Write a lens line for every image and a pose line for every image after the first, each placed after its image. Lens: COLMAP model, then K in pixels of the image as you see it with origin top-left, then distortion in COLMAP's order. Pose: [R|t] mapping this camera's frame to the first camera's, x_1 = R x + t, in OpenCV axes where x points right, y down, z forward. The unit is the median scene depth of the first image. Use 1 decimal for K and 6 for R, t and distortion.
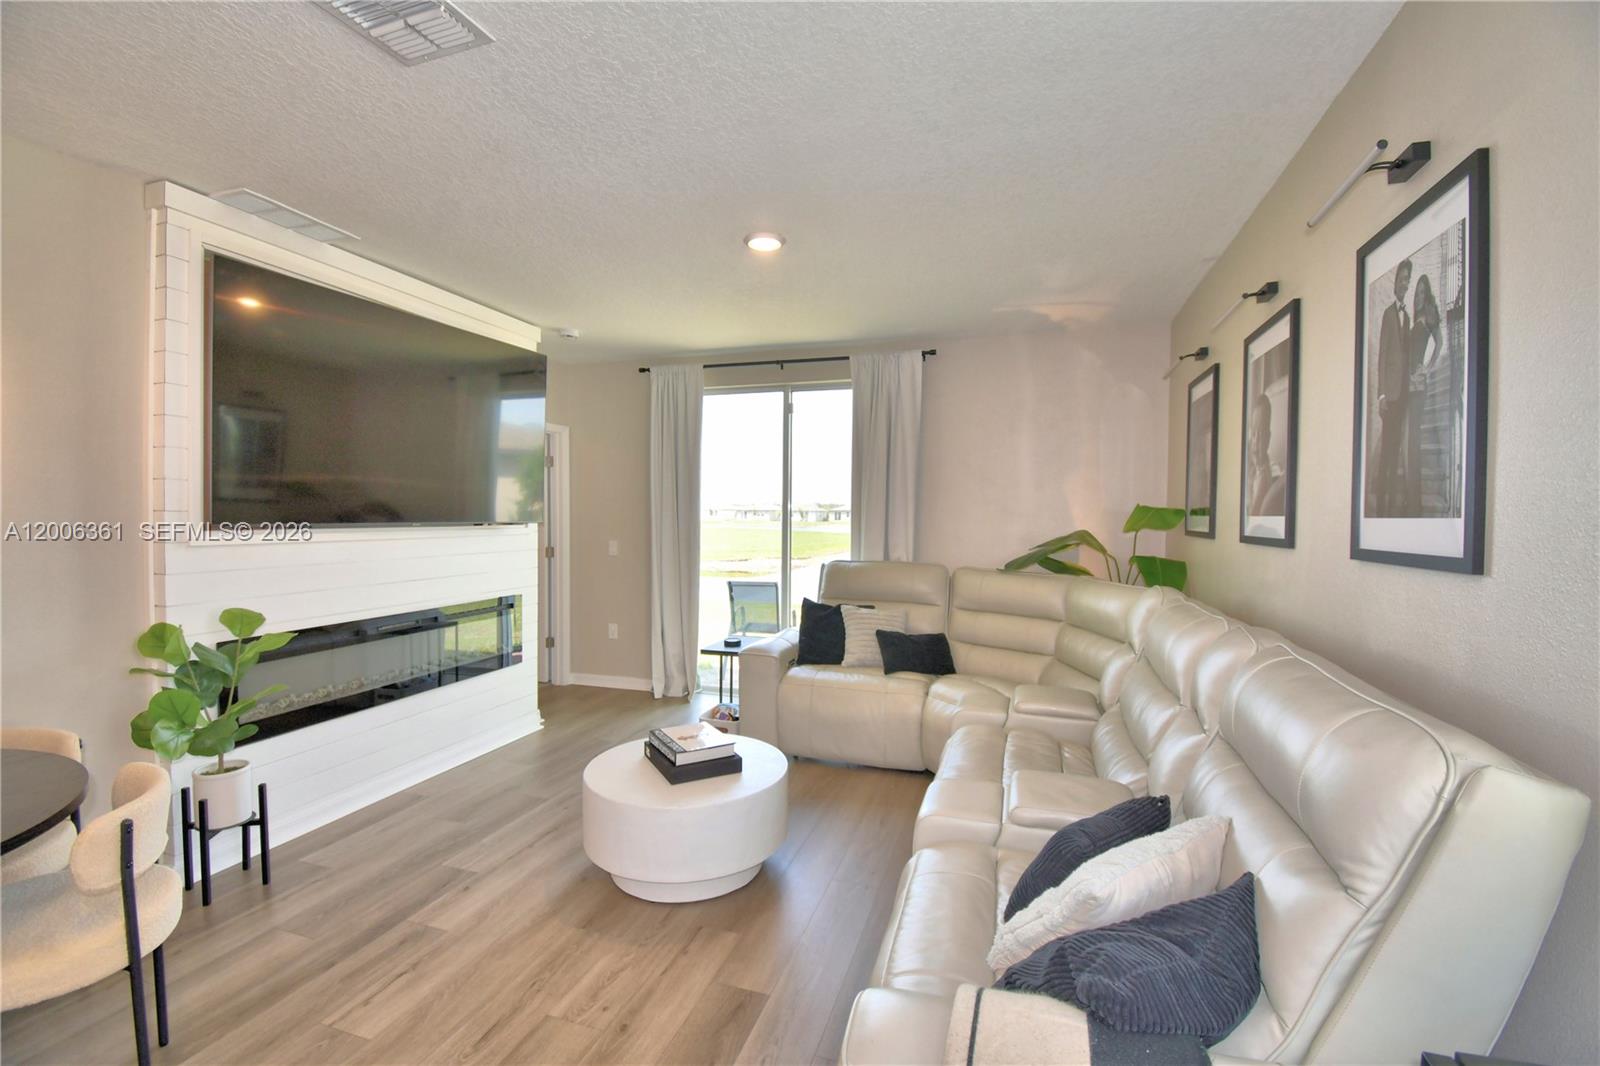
lens RADIAL K [[700.6, 0, 797.7], [0, 700.6, 532.7], [0, 0, 1]] dist [0.021515, -0.027728]
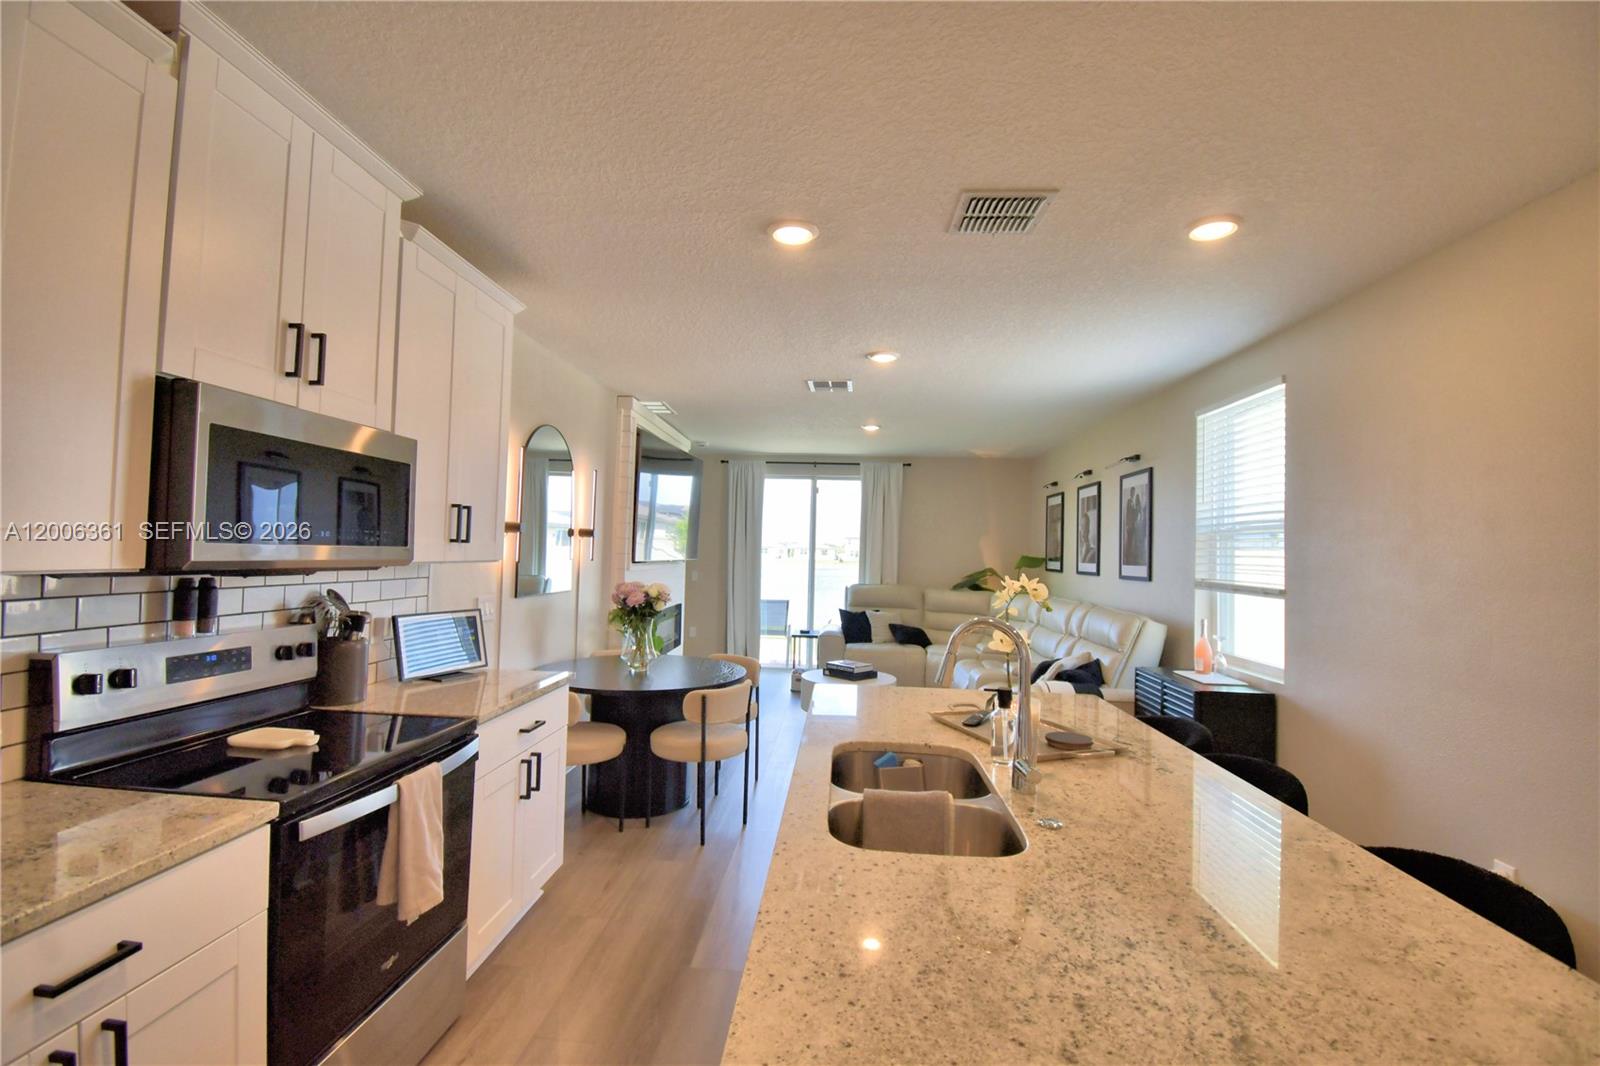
lens RADIAL K [[705.1, 0, 800.4], [0, 705.1, 535.2], [0, 0, 1]] dist [0.021187, -0.024716]
pose [[0.968698, 0.021352, 0.247322, -0.764614], [-0.010144, 0.998867, -0.046504, 0.003362], [-0.248034, 0.042539, 0.967817, -0.952079]]
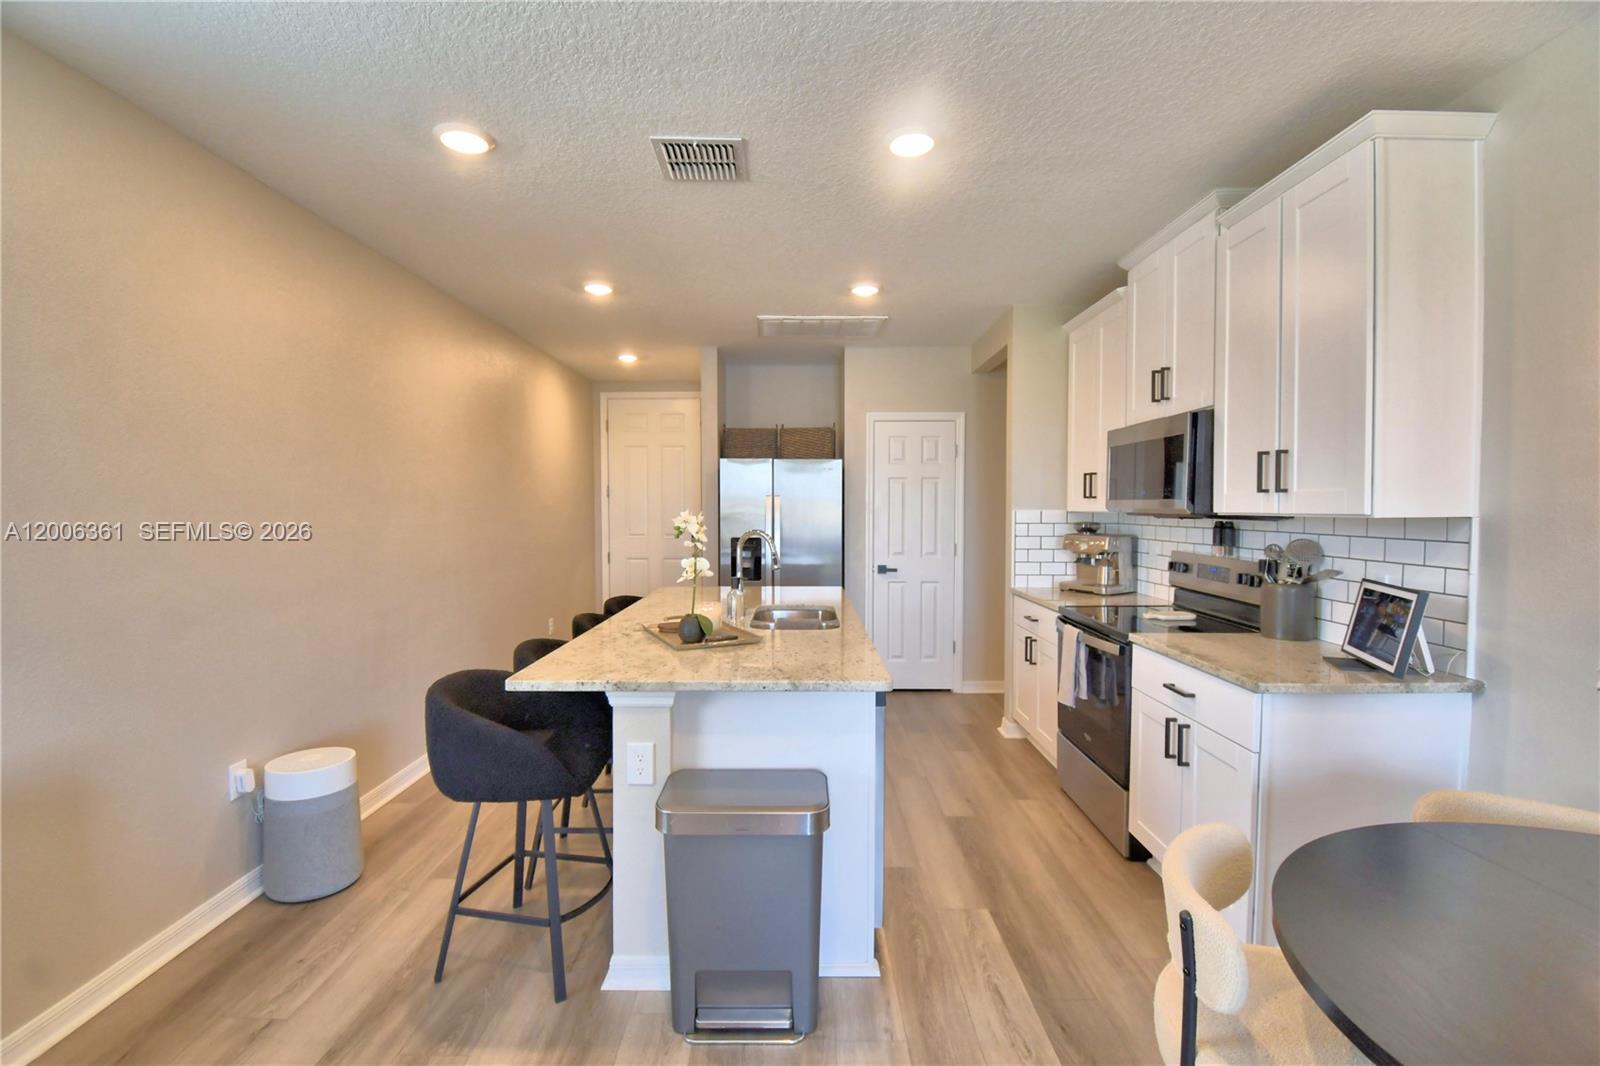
lens RADIAL K [[705.1, 0, 800.4], [0, 705.1, 535.2], [0, 0, 1]] dist [0.021187, -0.024716]
pose [[-0.951283, 0.005214, -0.308275, -0.220319], [-0.014824, 0.997927, 0.062623, -0.018292], [0.307963, 0.064142, -0.949234, 0.573342]]
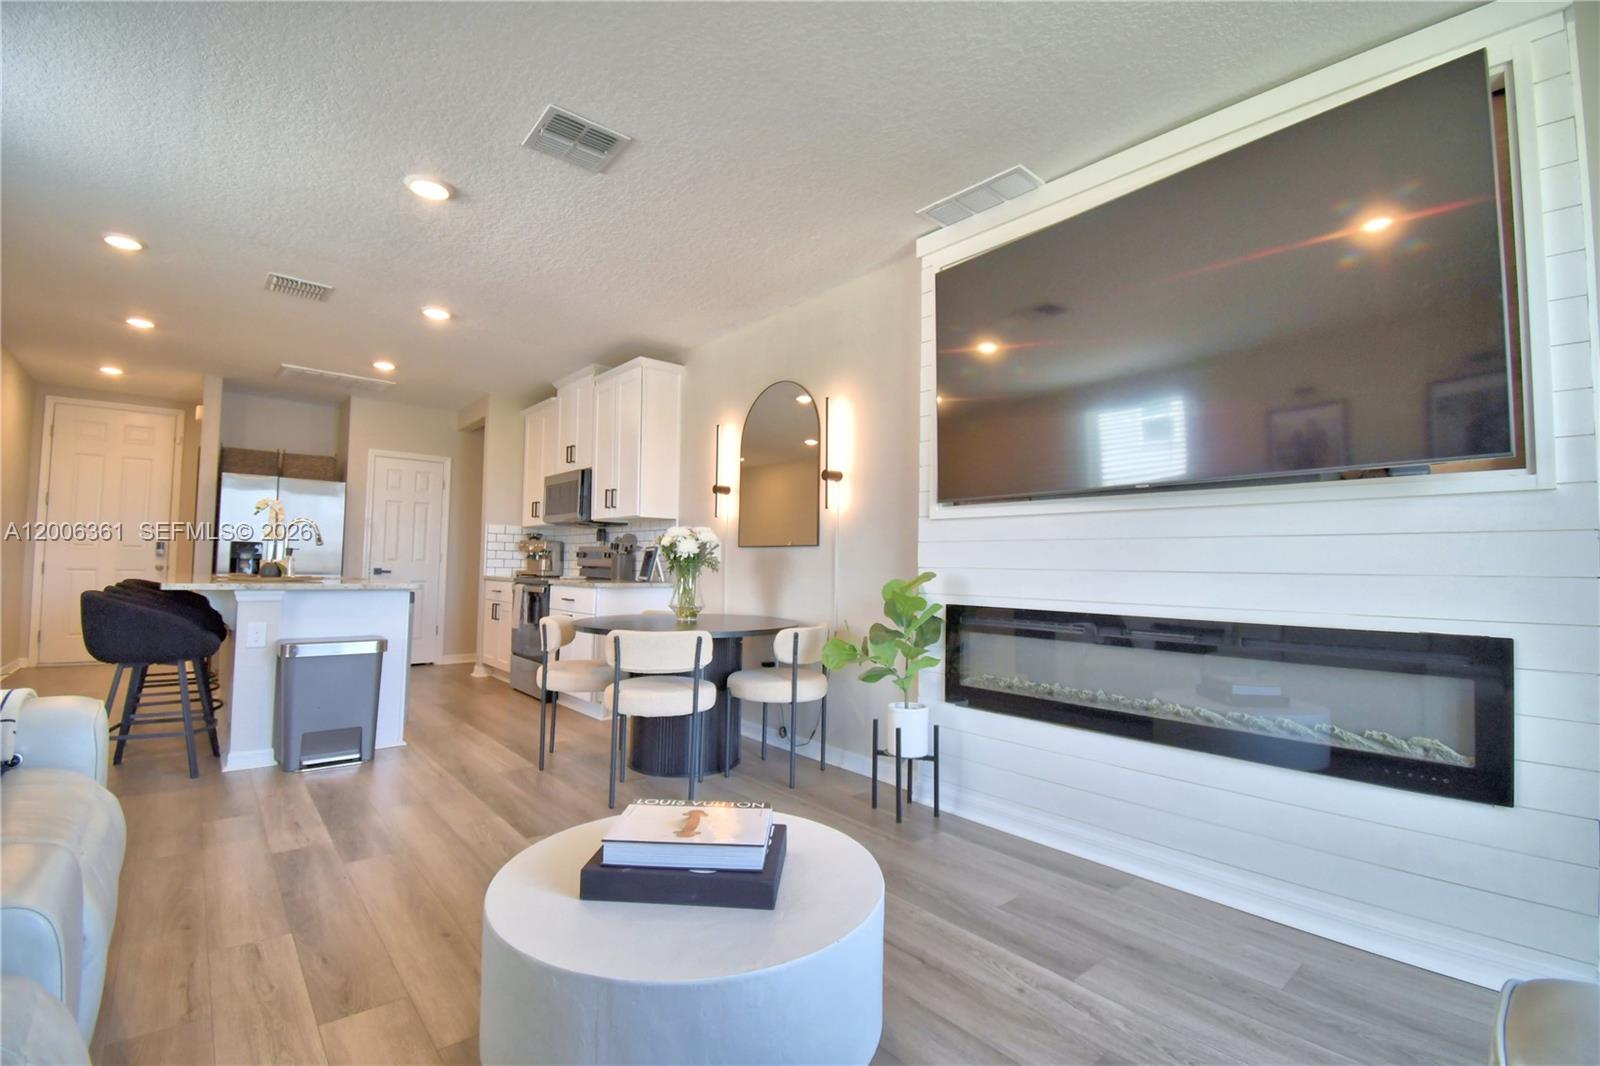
lens RADIAL K [[700.6, 0, 797.7], [0, 700.6, 532.7], [0, 0, 1]] dist [0.021515, -0.027728]
pose [[-0.519413, -0.060300, -0.852393, 0.252625], [-0.041826, 0.998106, -0.045121, 0.092767], [0.853499, 0.012216, -0.520951, 1.259594]]
